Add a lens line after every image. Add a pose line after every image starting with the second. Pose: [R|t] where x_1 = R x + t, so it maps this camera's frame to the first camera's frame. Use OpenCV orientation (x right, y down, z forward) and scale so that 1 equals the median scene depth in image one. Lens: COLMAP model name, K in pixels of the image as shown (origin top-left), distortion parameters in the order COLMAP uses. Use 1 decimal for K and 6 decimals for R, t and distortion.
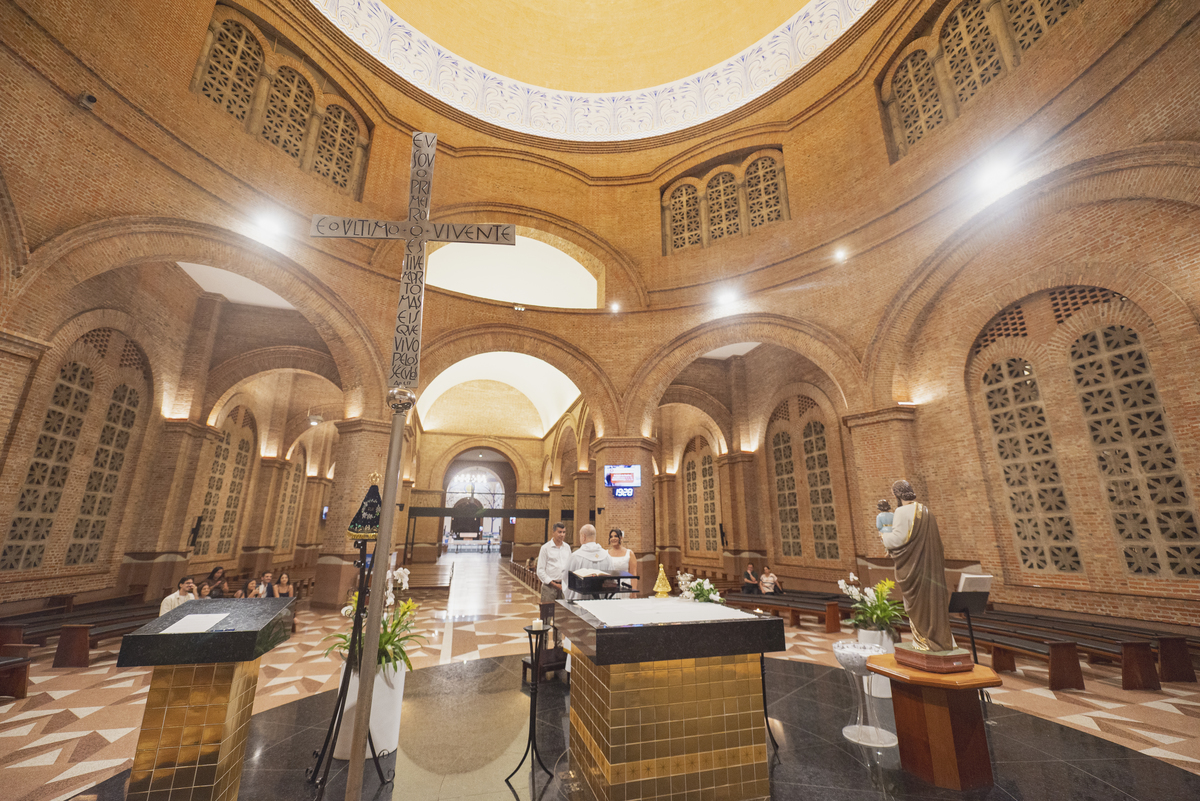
lens RADIAL K [[471.6, 0, 600.8], [0, 471.6, 403.7], [0, 0, 1]] dist [-0.012951, 0.001102]
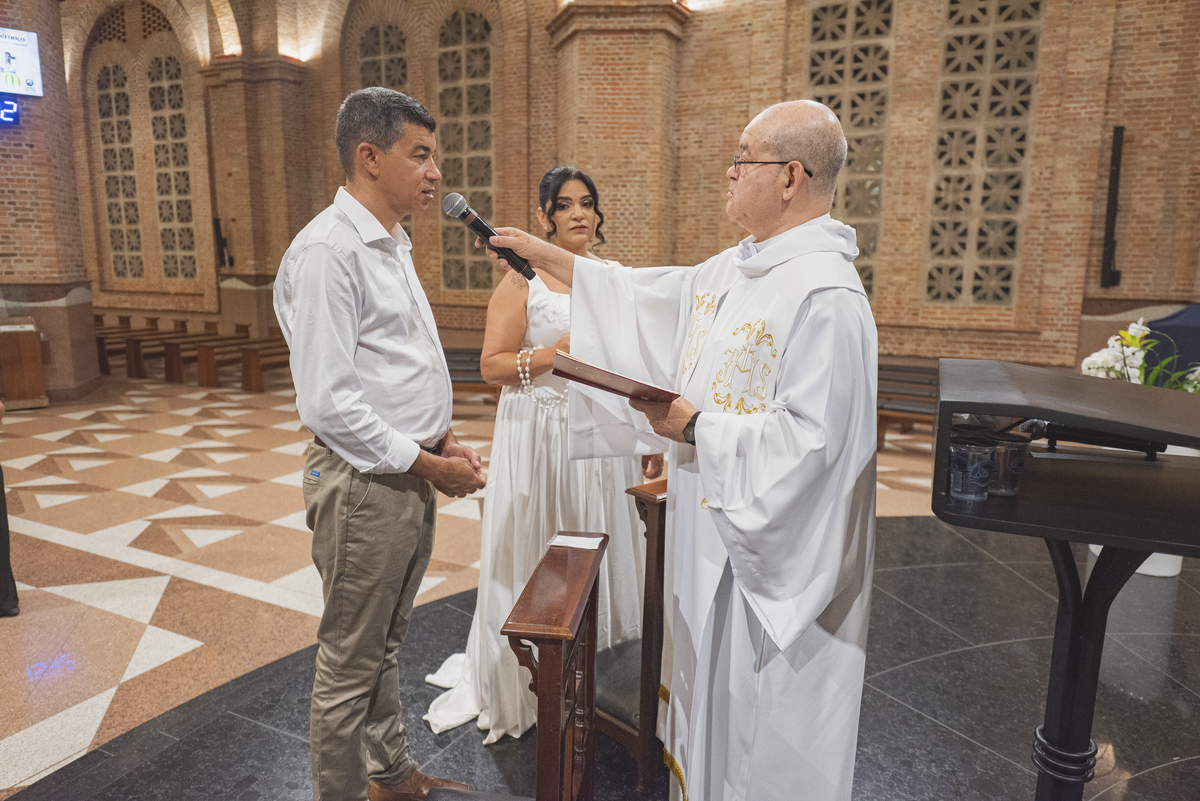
lens RADIAL K [[792.8, 0, 584.6], [0, 792.8, 401.2], [0, 0, 1]] dist [-0.000104, -0.003277]
pose [[0.675409, -0.123776, 0.726981, -0.109896], [-0.209514, 0.912982, 0.350096, 0.102337], [-0.707055, -0.388770, 0.590704, 0.321910]]
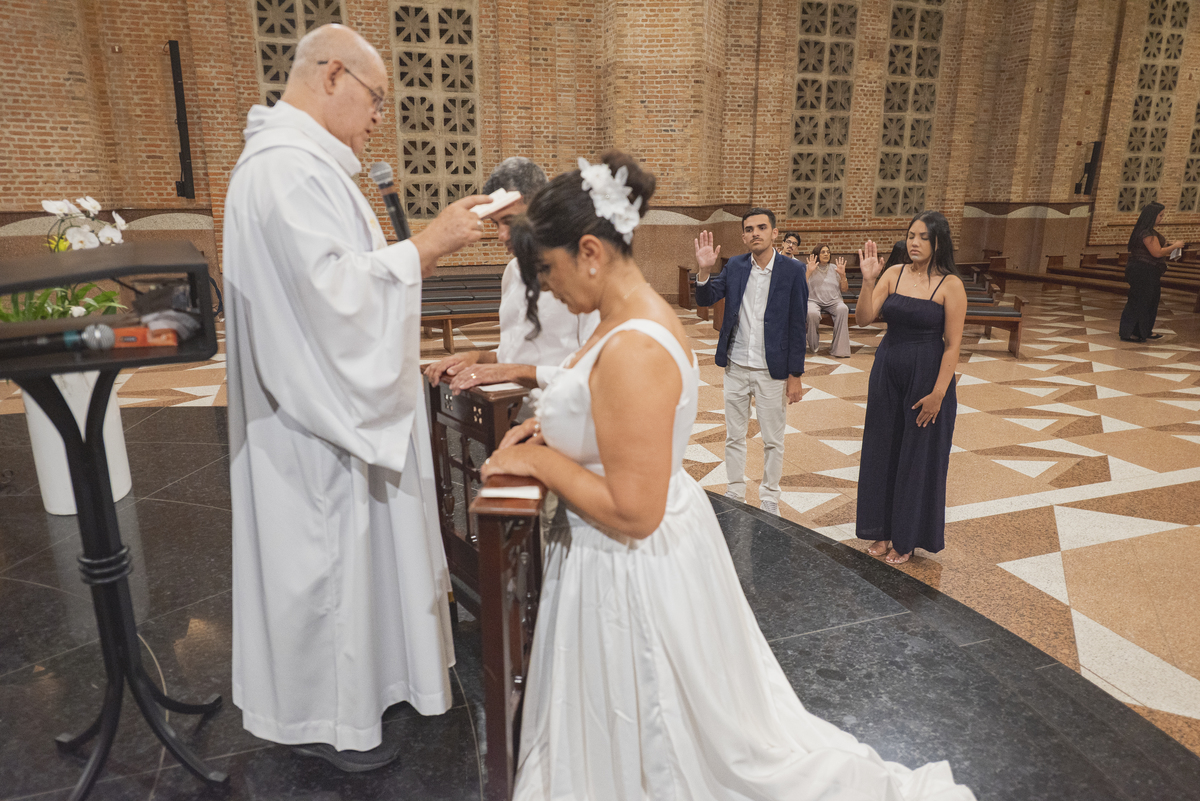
lens RADIAL K [[792.8, 0, 612.6], [0, 792.8, 404.9], [0, 0, 1]] dist [-0.000104, -0.003277]
pose [[0.053267, 0.265821, -0.962550, 0.117601], [0.268113, 0.924717, 0.270211, 0.129644], [0.961914, -0.272466, -0.022013, 0.404337]]
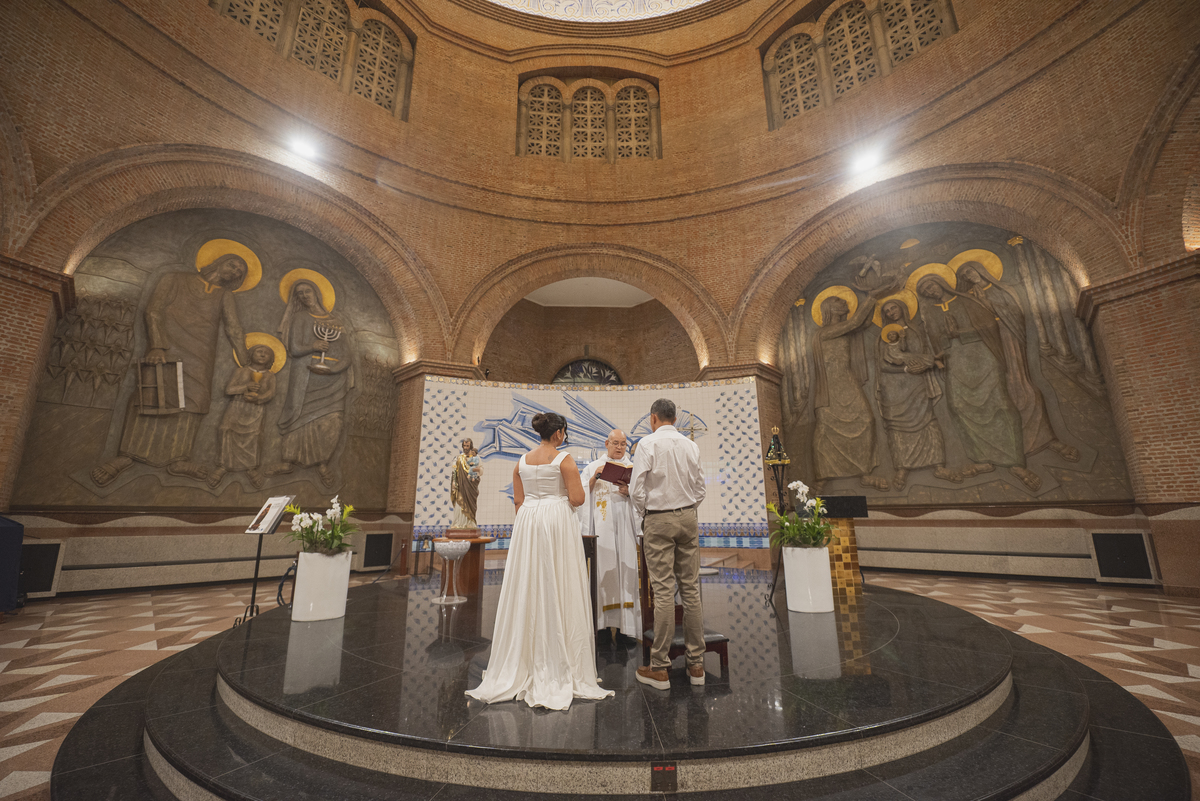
lens RADIAL K [[471.6, 0, 599.6], [0, 471.6, 400.7], [0, 0, 1]] dist [-0.012951, 0.001102]
pose [[-0.972173, 0.058529, 0.226837, -0.057646], [-0.058201, 0.877585, -0.475876, 0.211842], [-0.226921, -0.475835, -0.849757, 0.611287]]
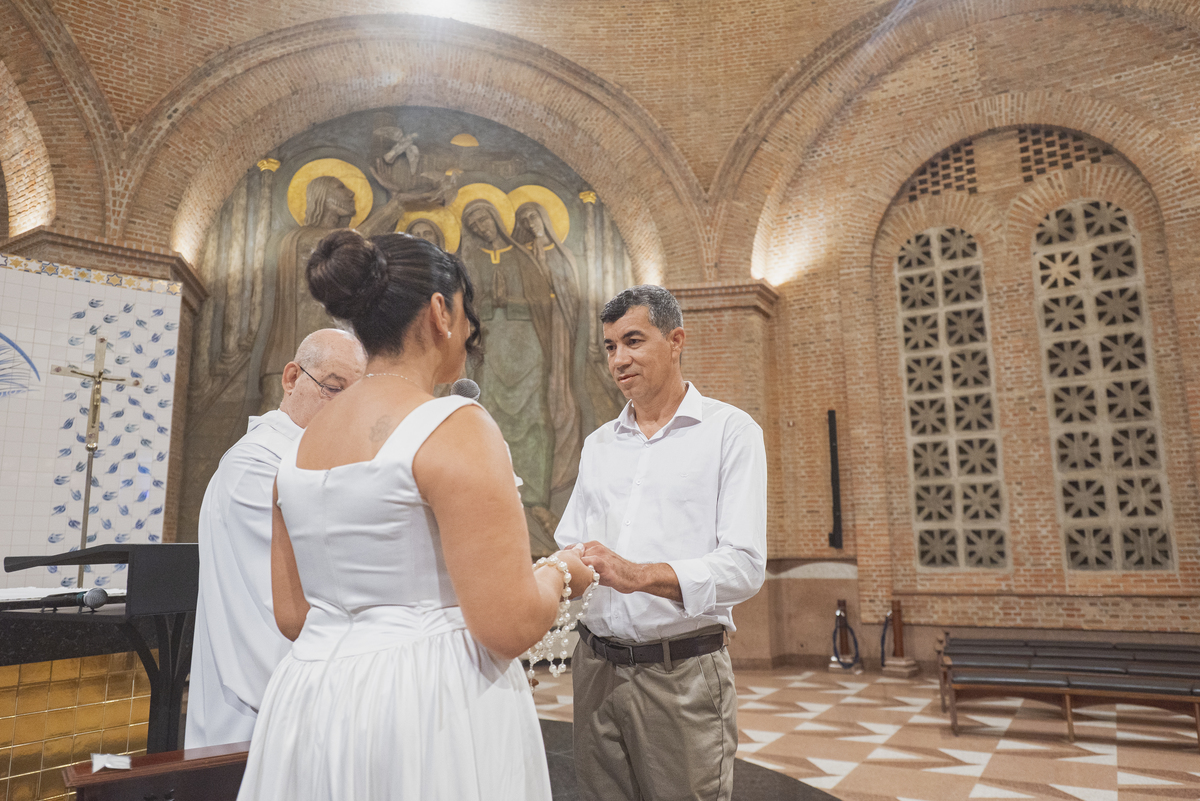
lens RADIAL K [[833.4, 0, 622.0], [0, 833.4, 404.8], [0, 0, 1]] dist [-0.005938, 0.001942]
pose [[-0.720955, -0.110027, -0.684191, 0.054073], [0.200508, 0.911963, -0.357938, 0.165299], [0.663340, -0.395243, -0.635423, 0.490360]]
